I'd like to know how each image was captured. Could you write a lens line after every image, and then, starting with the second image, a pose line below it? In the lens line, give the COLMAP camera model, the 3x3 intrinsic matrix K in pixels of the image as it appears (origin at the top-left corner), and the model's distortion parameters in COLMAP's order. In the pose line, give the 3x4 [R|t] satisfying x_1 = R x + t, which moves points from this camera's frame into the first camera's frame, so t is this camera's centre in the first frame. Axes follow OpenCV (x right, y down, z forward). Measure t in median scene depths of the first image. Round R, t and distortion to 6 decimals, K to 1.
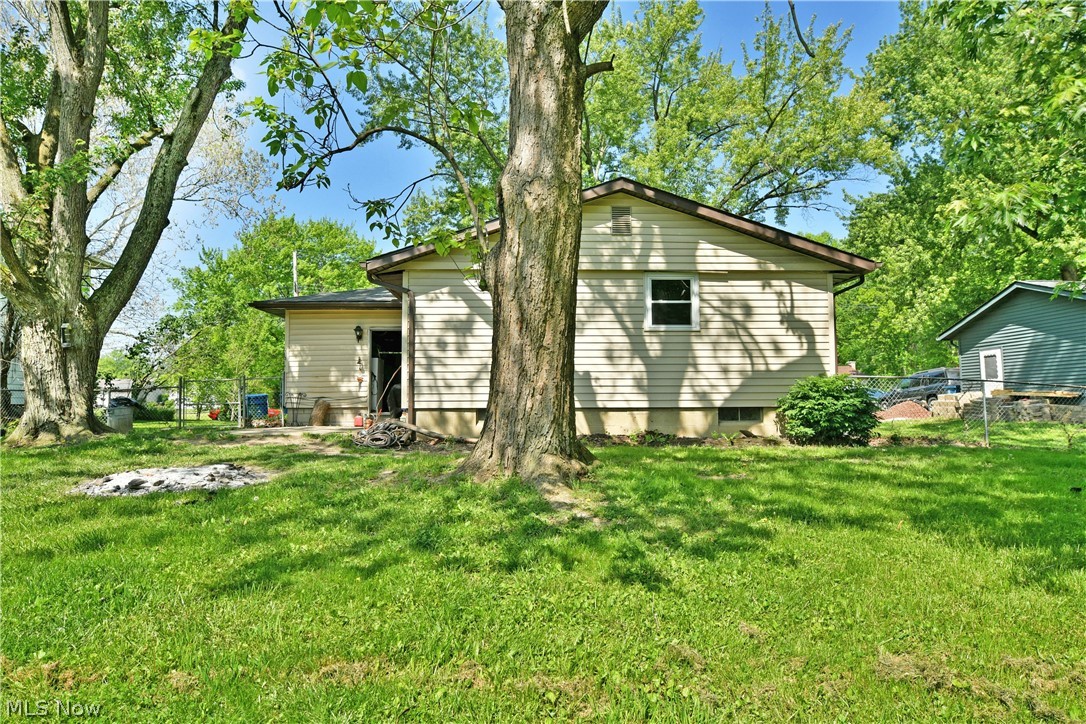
lens RADIAL K [[654.5, 0, 535.5], [0, 654.5, 358.4], [0, 0, 1]] dist [-0.011397, -0.006085]
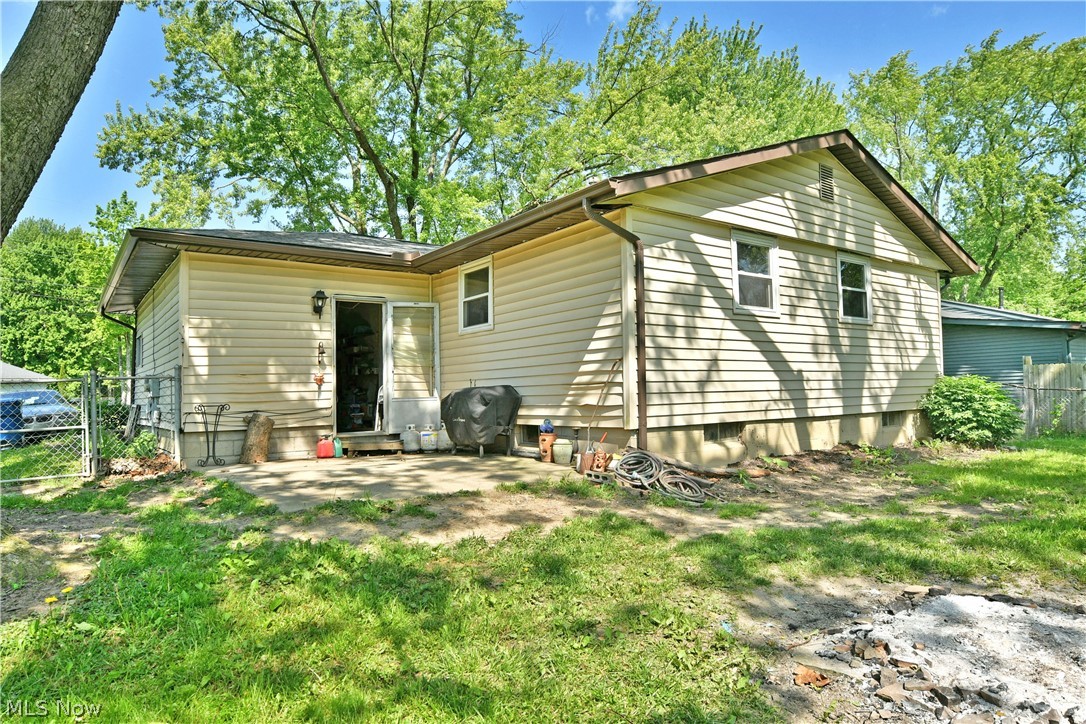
lens RADIAL K [[654.5, 0, 535.5], [0, 654.5, 358.4], [0, 0, 1]] dist [-0.011397, -0.006085]
pose [[0.826808, 0.016092, 0.562255, -0.613491], [-0.020177, 0.999796, 0.001056, 0.010910], [-0.562123, -0.012218, 0.826964, 0.534706]]
